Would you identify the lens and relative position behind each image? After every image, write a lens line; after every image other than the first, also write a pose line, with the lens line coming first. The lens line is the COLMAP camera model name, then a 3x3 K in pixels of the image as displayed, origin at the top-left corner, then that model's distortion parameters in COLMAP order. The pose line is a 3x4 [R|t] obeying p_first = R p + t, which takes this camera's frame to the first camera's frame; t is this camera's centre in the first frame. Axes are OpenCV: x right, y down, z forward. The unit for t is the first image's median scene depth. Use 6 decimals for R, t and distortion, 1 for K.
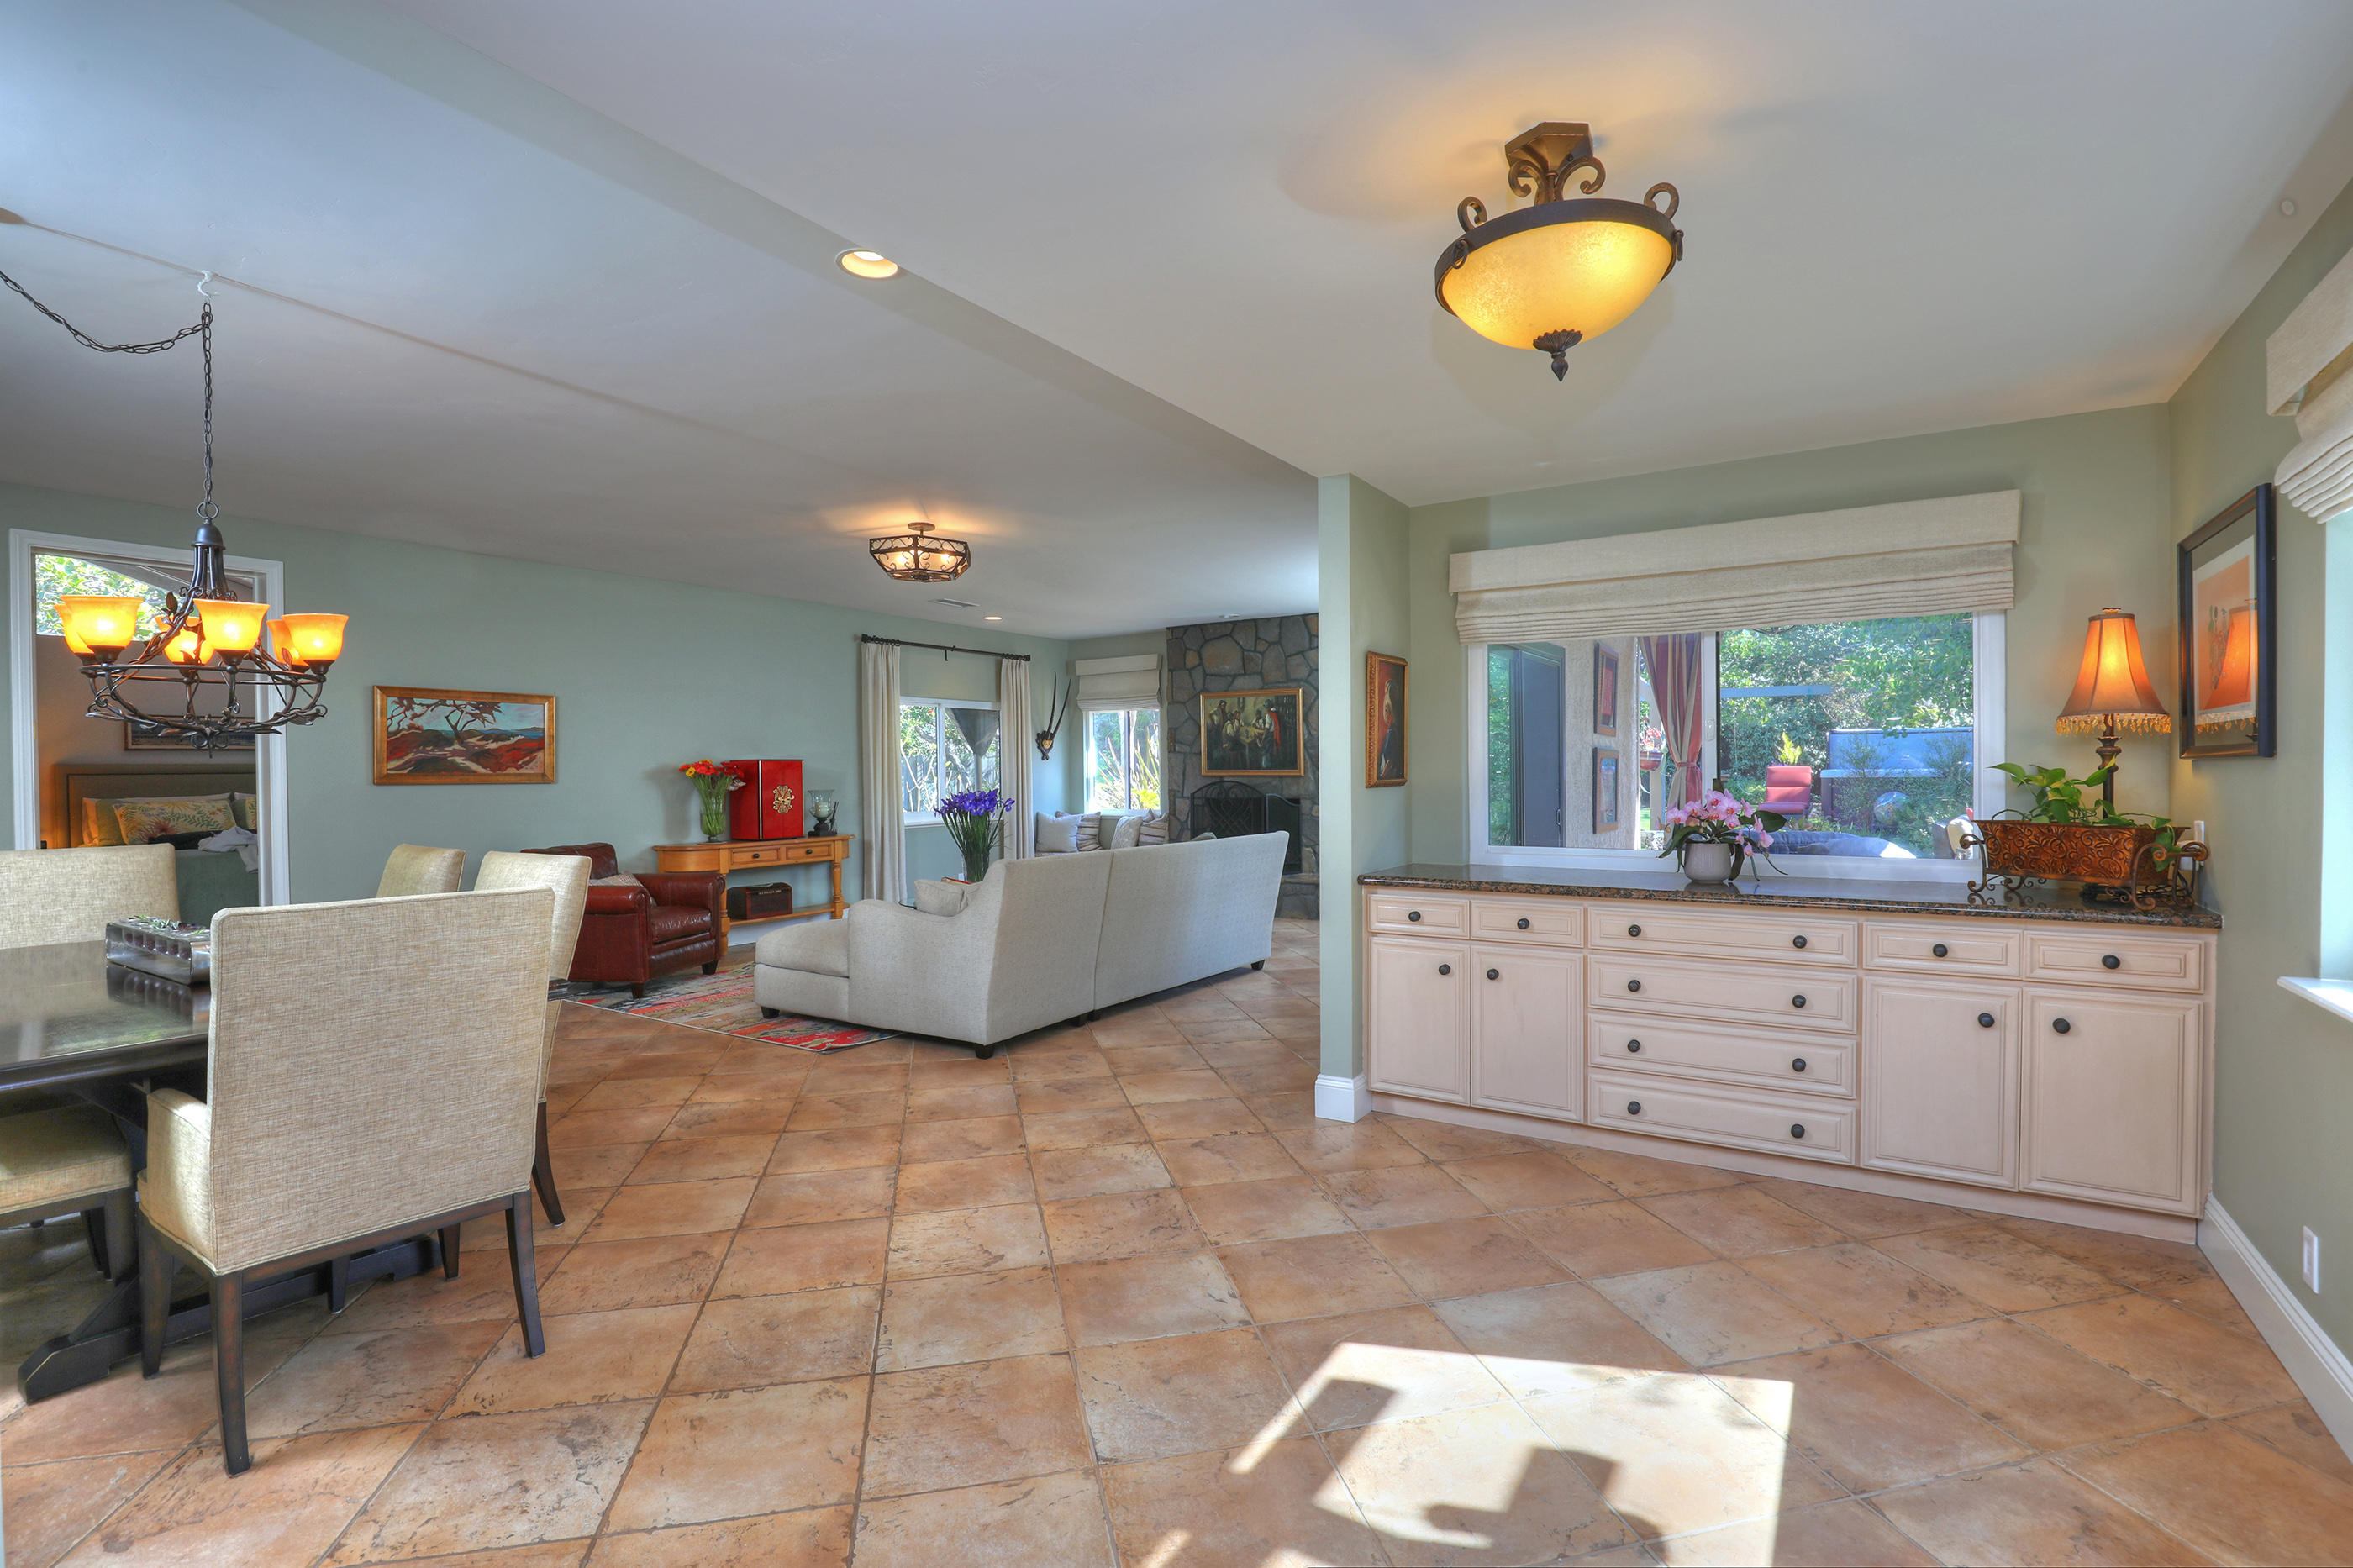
lens RADIAL K [[1078.7, 0, 1203.0], [0, 1078.7, 783.2], [0, 0, 1]] dist [-0.033299, 0.006332]
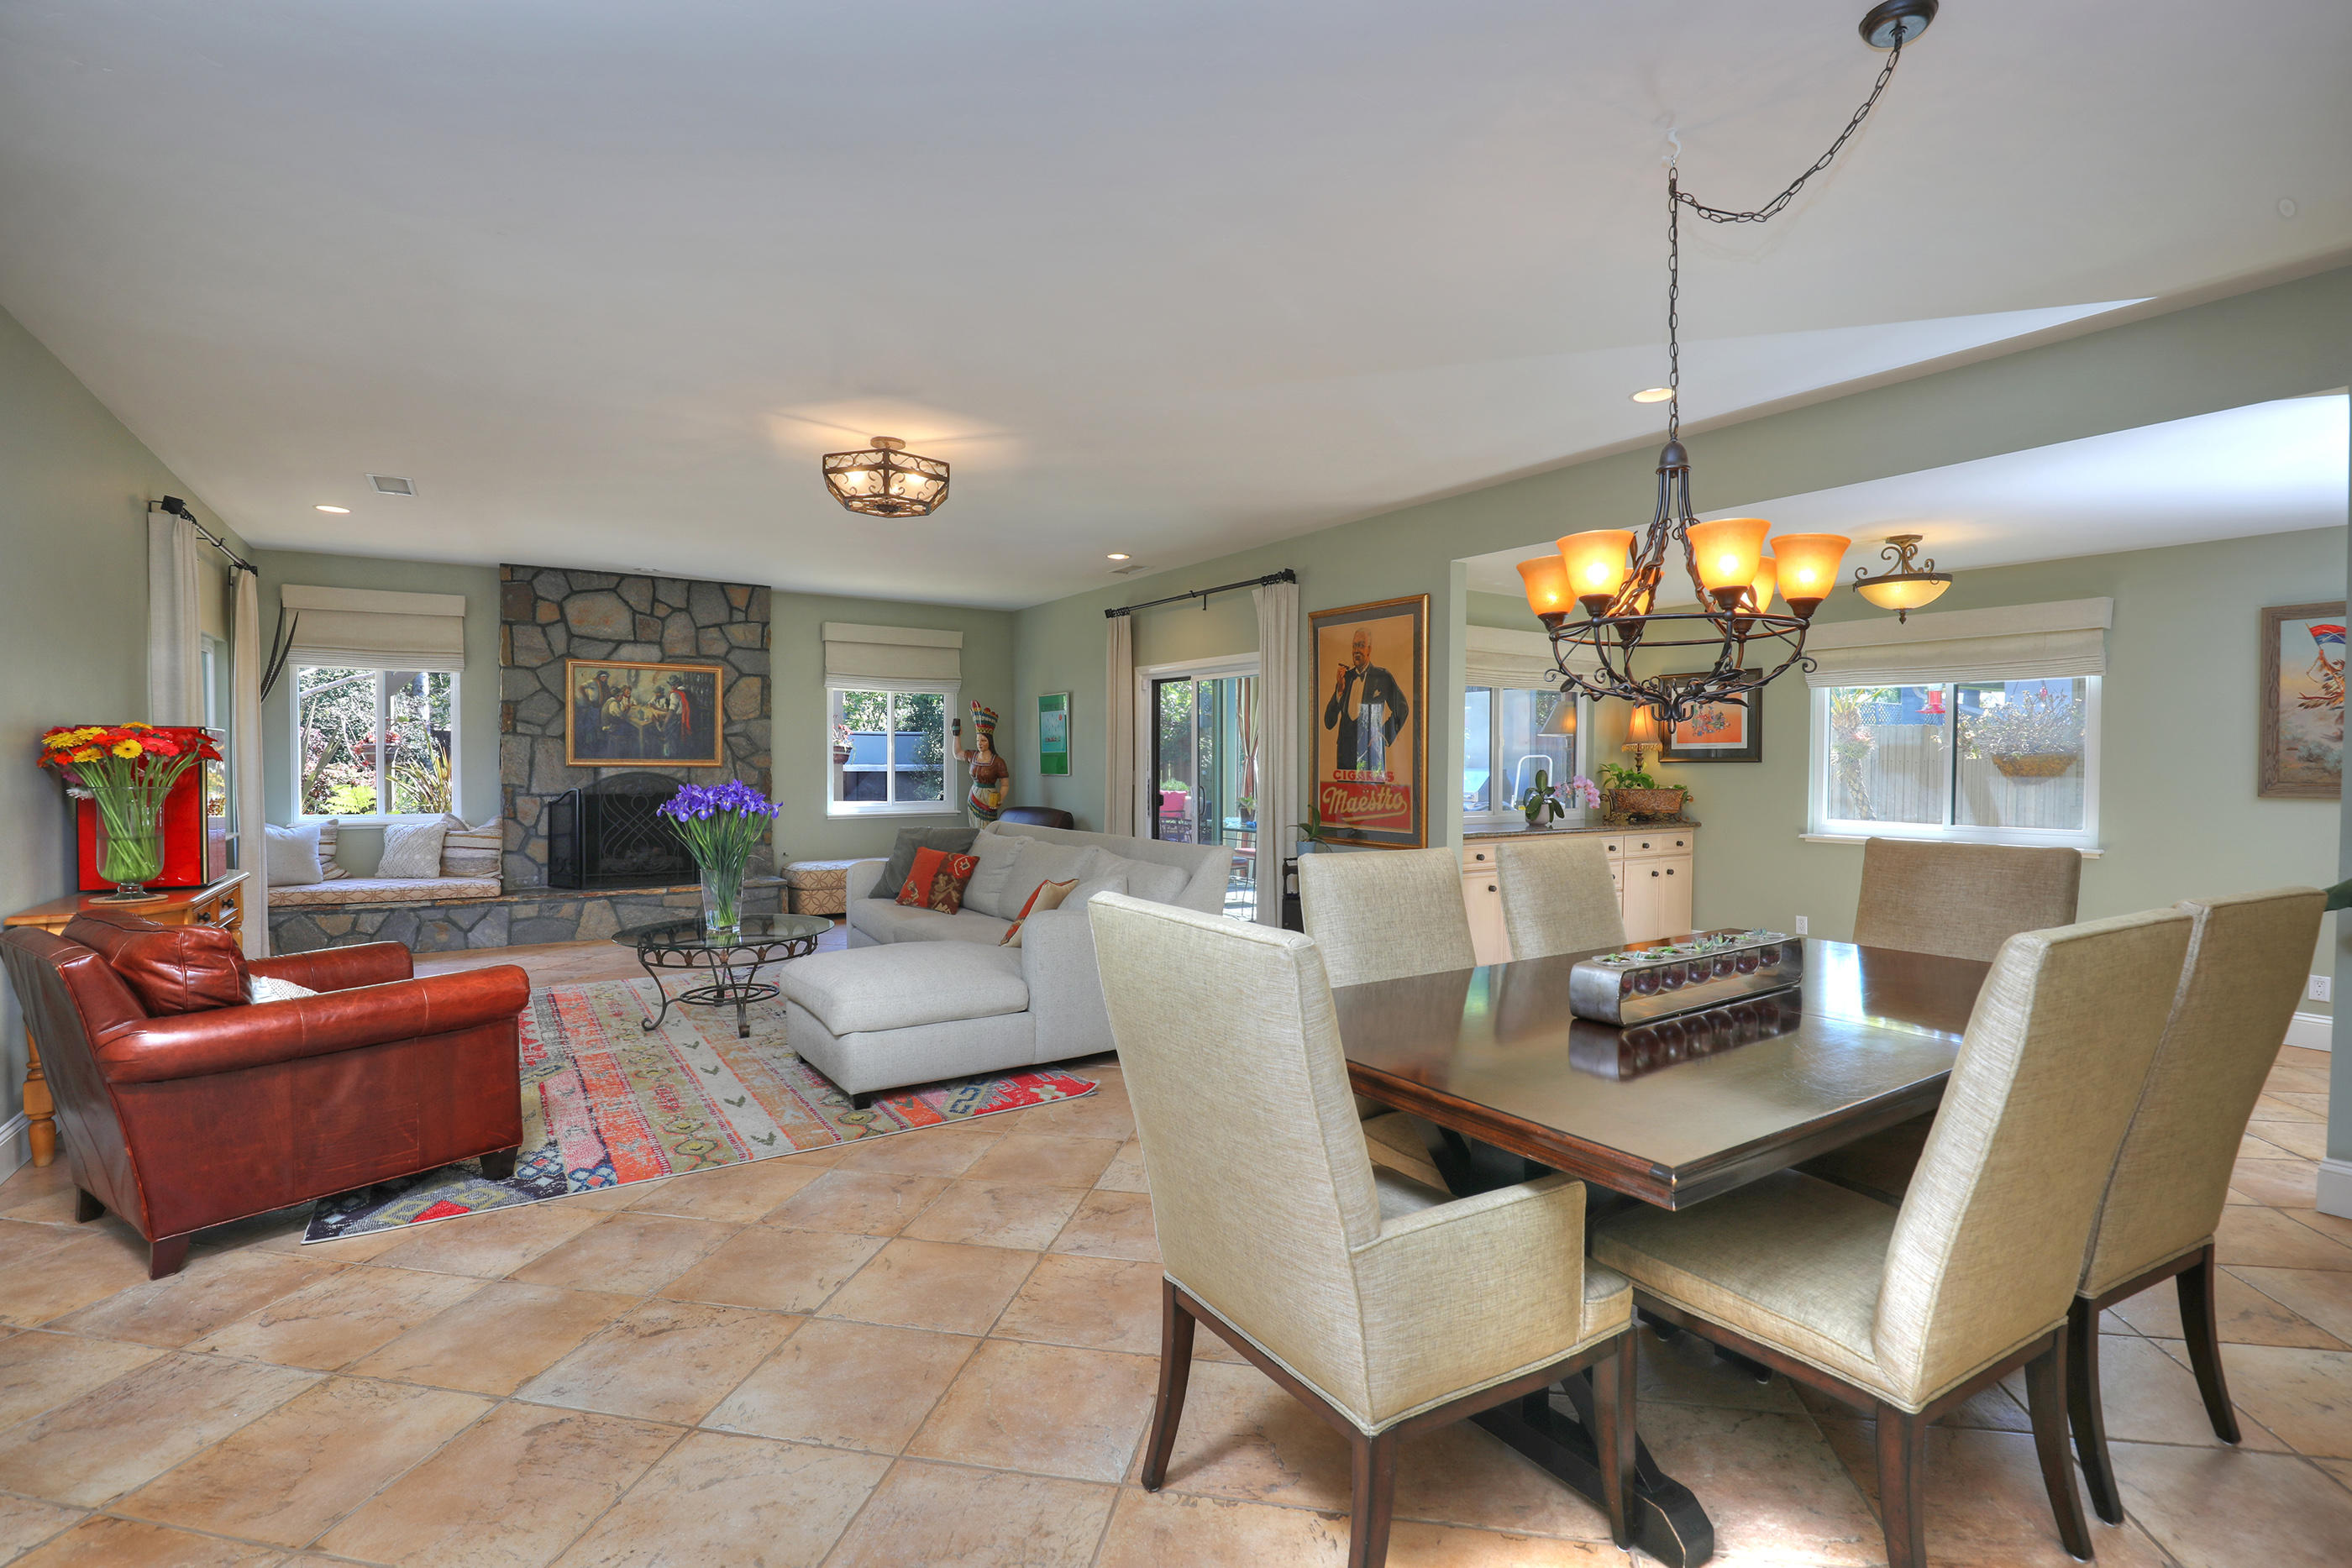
lens RADIAL K [[1078.2, 0, 1202.5], [0, 1078.2, 783.2], [0, 0, 1]] dist [-0.033299, 0.006332]
pose [[0.396050, -0.009061, 0.918184, -0.532671], [0.001949, 0.999957, 0.009028, -0.000400], [-0.918227, -0.001786, 0.396051, 0.284389]]
